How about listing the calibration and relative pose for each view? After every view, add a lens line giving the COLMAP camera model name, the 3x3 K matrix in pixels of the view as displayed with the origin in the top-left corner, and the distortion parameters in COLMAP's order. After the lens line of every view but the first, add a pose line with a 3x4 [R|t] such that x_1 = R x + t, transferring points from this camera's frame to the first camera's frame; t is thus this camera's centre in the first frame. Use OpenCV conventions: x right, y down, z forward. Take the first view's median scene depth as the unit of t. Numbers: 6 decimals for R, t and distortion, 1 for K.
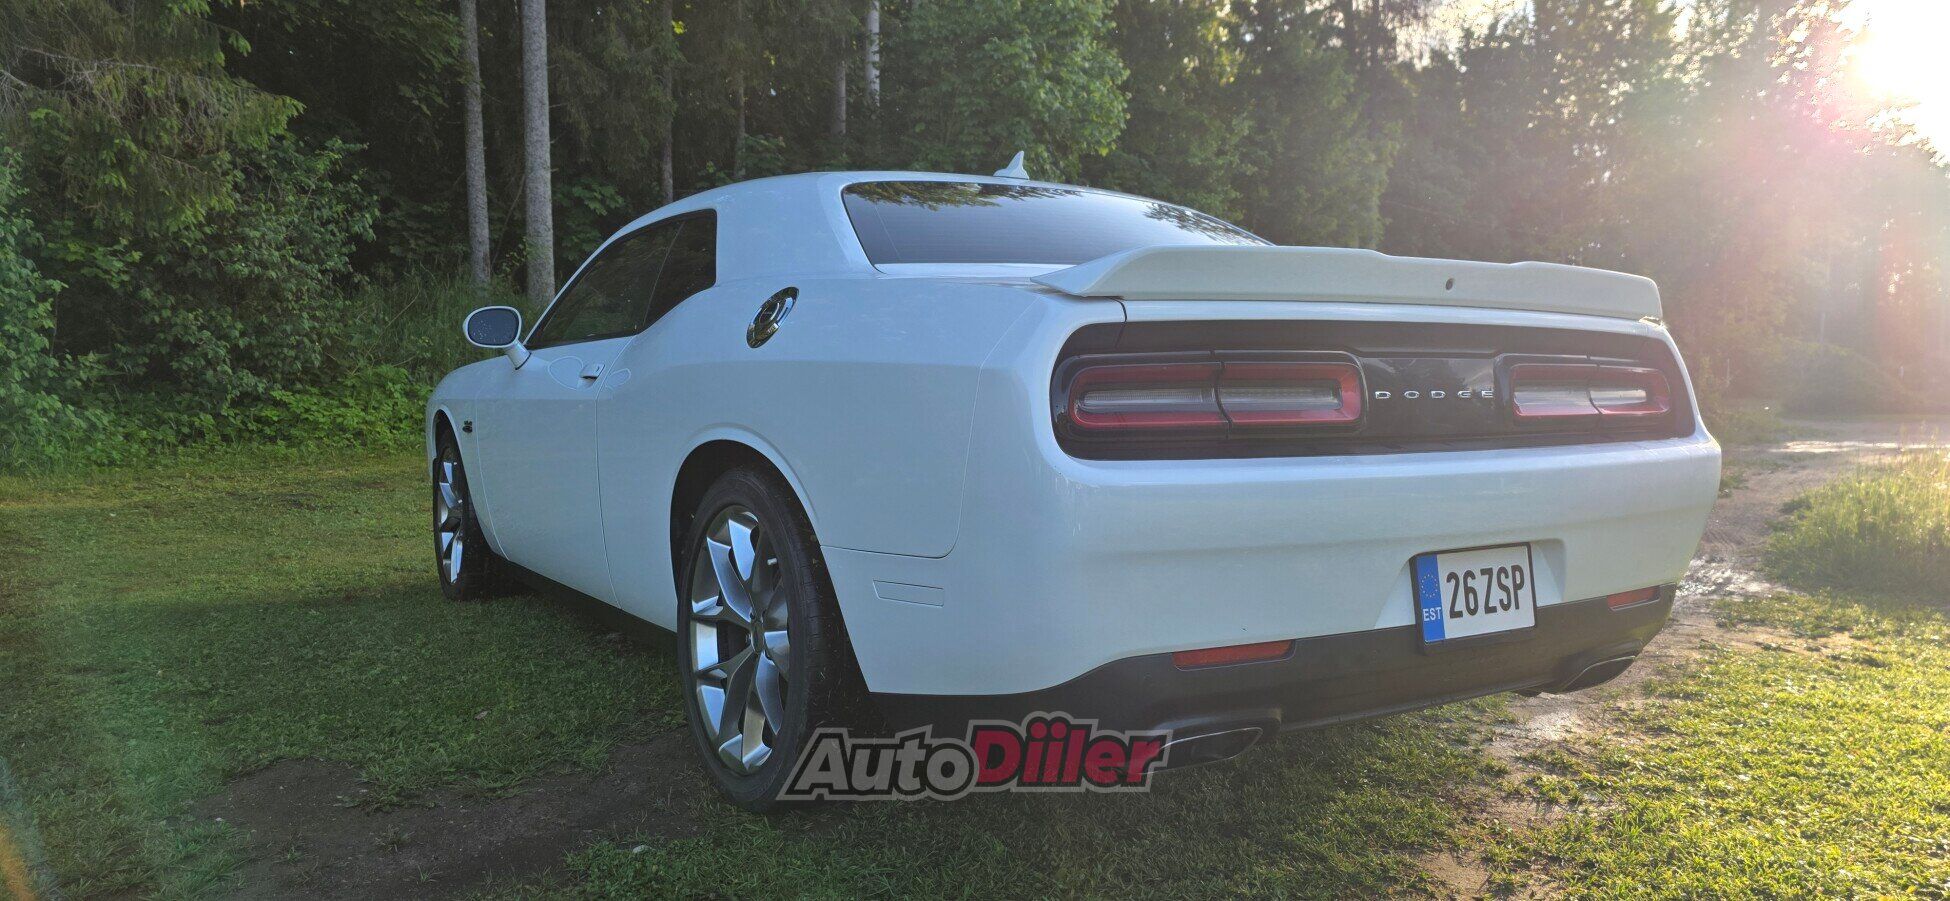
lens RADIAL K [[1296.6, 0, 975.0], [0, 1296.6, 450.5], [0, 0, 1]] dist [0.074150, -0.078950]
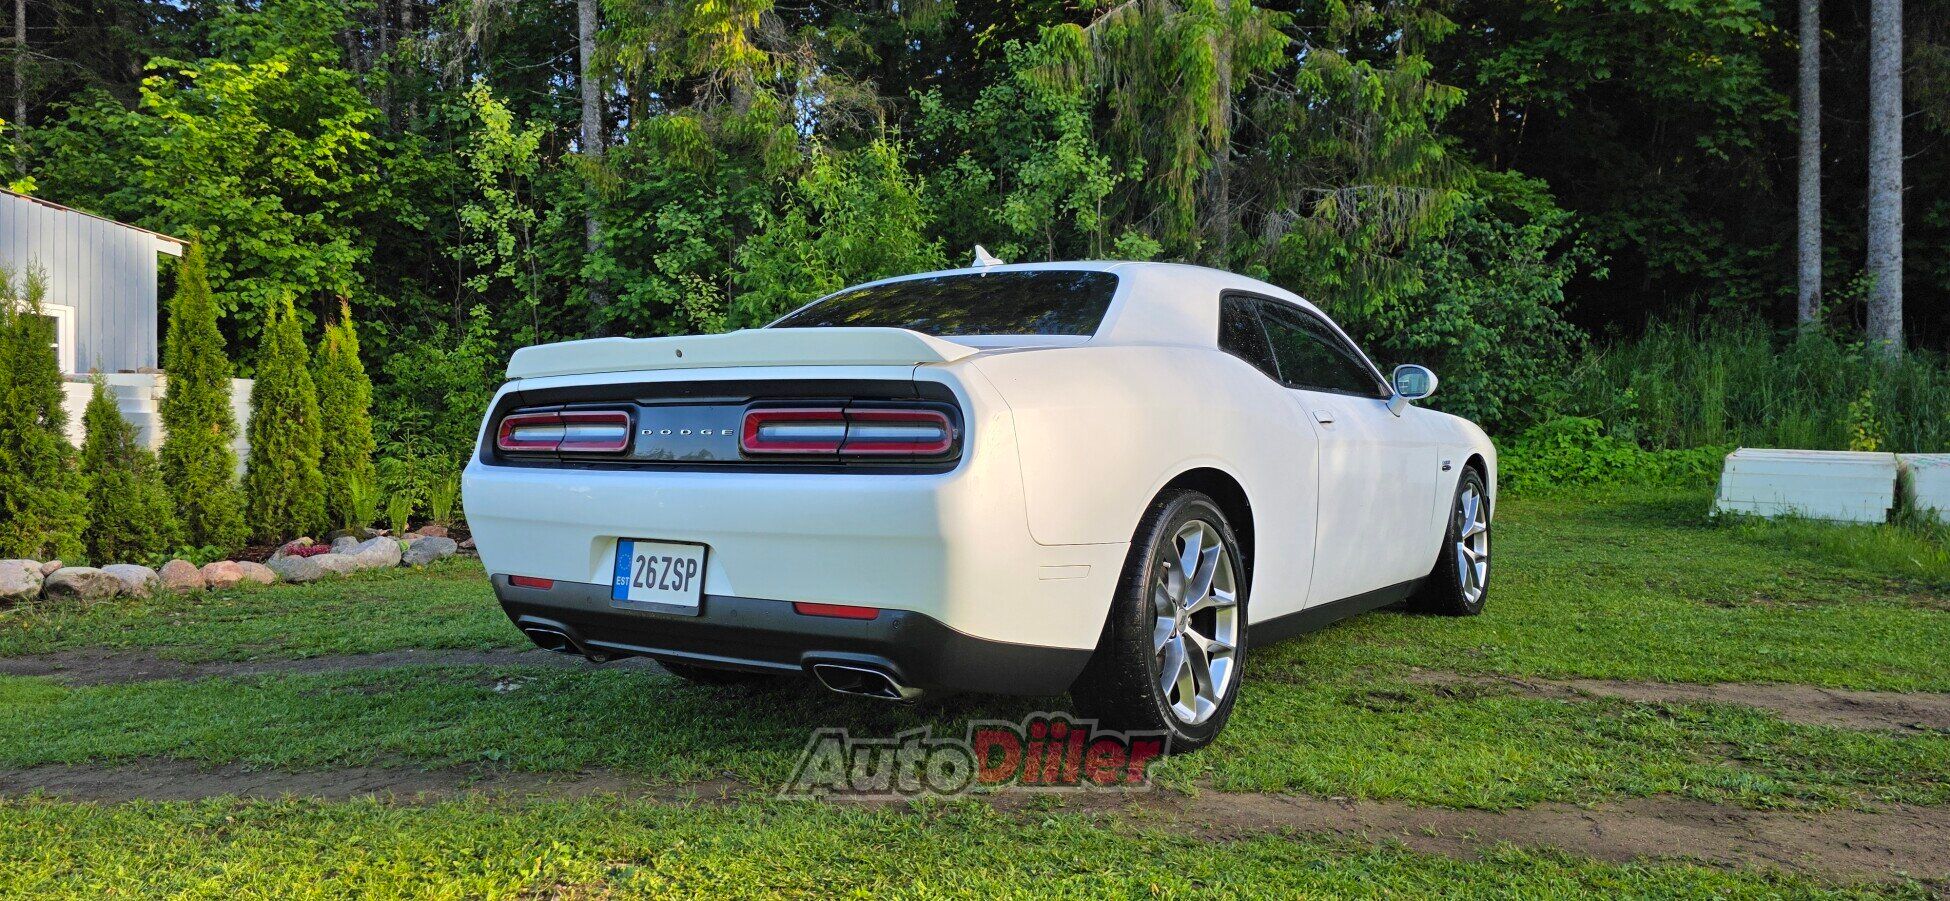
lens RADIAL K [[1296.6, 0, 975.0], [0, 1296.6, 450.5], [0, 0, 1]] dist [0.074150, -0.078950]
pose [[0.405297, 0.007852, -0.914152, 0.336646], [-0.046088, 0.998867, -0.011854, -0.004069], [0.913023, 0.046936, 0.405199, 0.138531]]
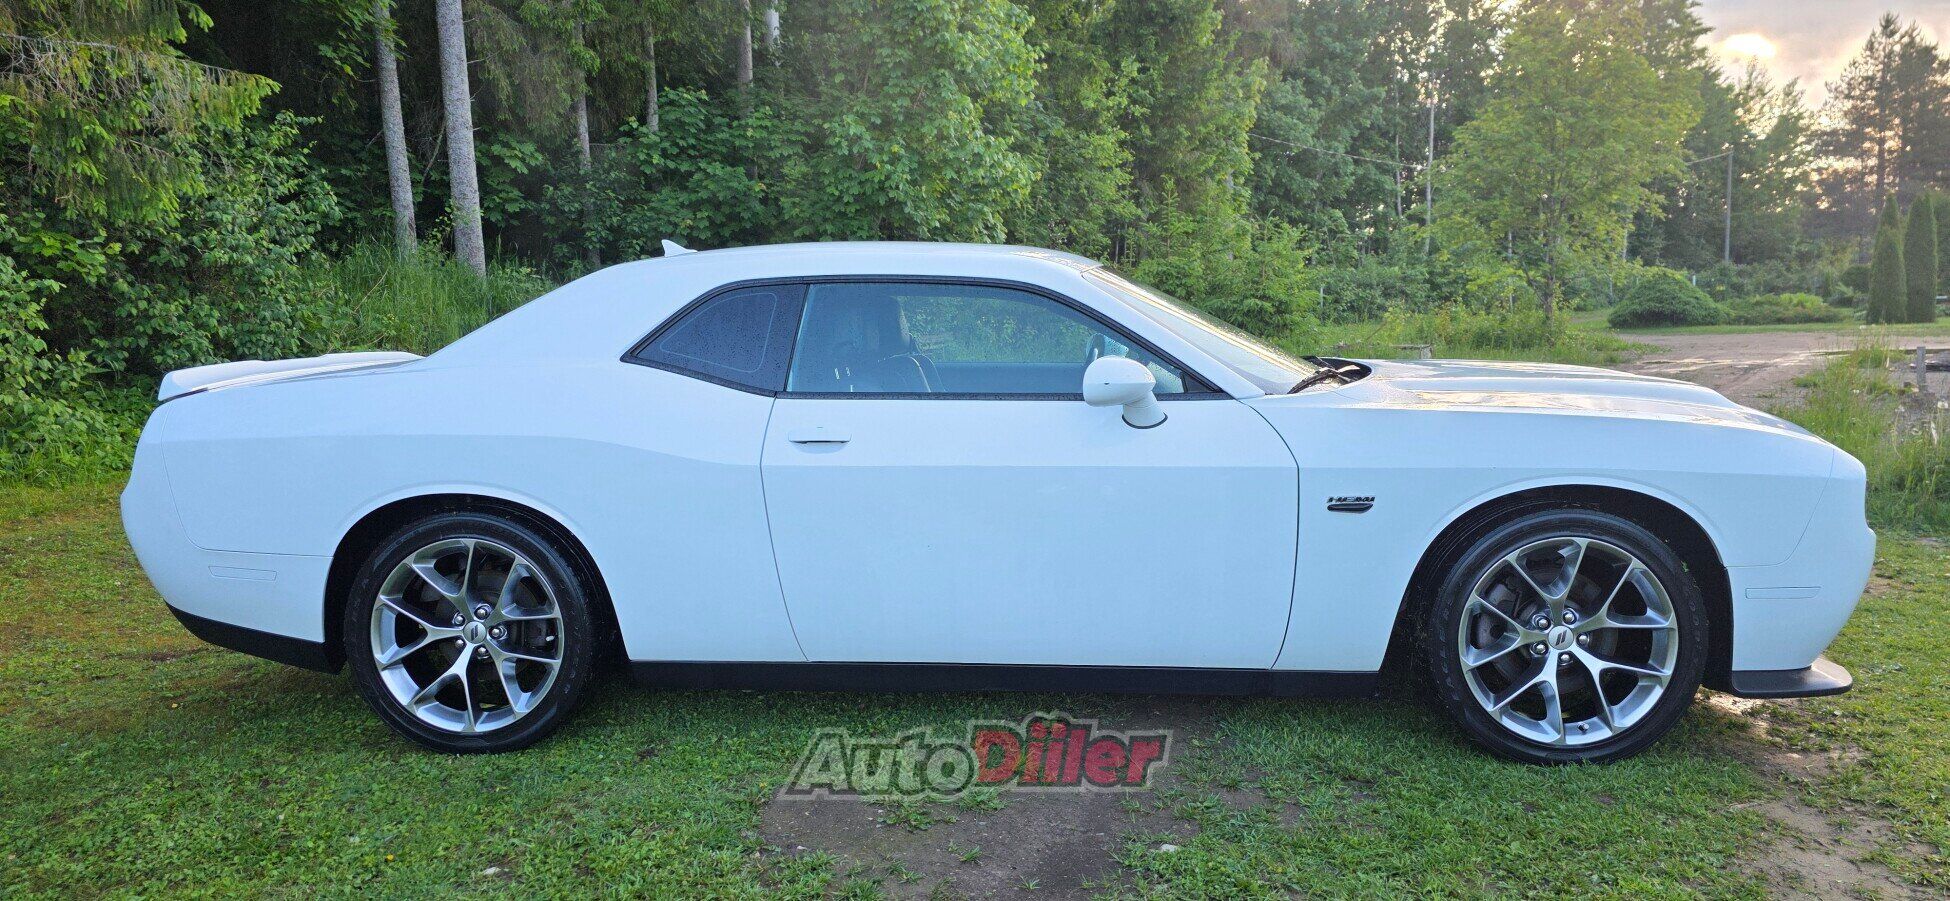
lens RADIAL K [[1296.6, 0, 975.0], [0, 1296.6, 450.5], [0, 0, 1]] dist [0.074150, -0.078950]
pose [[0.991367, -0.042578, 0.124013, -0.126592], [0.035406, 0.997602, 0.059474, -0.031514], [-0.126248, -0.054570, 0.990497, -0.034957]]
